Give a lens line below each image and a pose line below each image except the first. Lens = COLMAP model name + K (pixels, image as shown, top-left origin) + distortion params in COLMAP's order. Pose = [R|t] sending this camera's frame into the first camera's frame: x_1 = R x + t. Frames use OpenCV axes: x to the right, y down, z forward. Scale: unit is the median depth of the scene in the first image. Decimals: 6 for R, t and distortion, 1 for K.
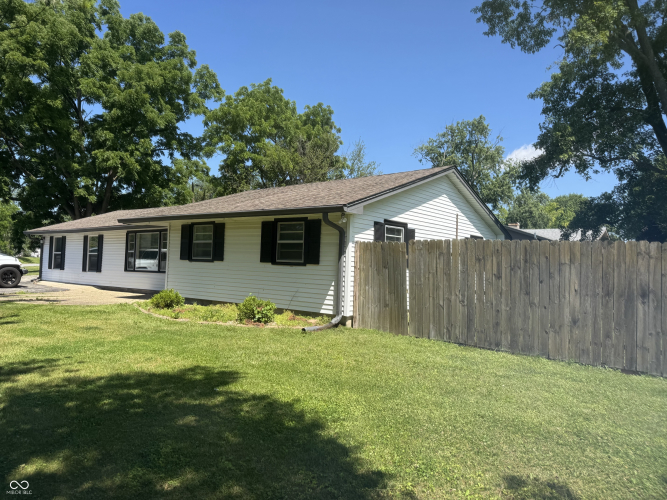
lens RADIAL K [[465.1, 0, 332.9], [0, 465.1, 247.6], [0, 0, 1]] dist [0.050534, -0.078974]
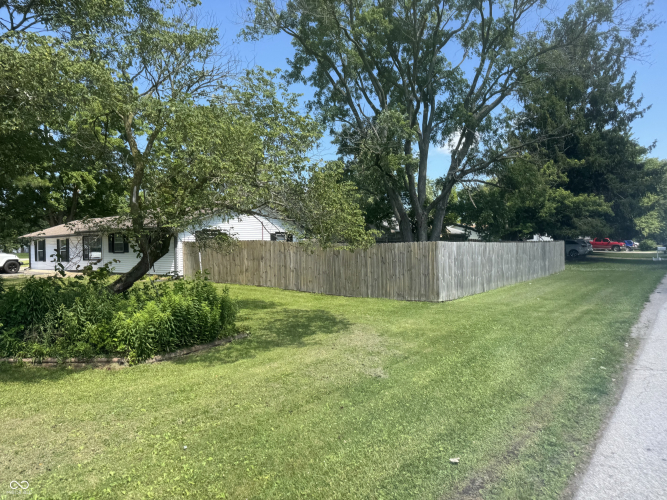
lens RADIAL K [[465.1, 0, 333.6], [0, 465.1, 252.0], [0, 0, 1]] dist [0.050534, -0.078974]
pose [[0.998174, -0.046226, 0.038887, 0.350271], [0.044231, 0.997734, 0.050705, -0.022298], [-0.041142, -0.048892, 0.997956, -0.644020]]
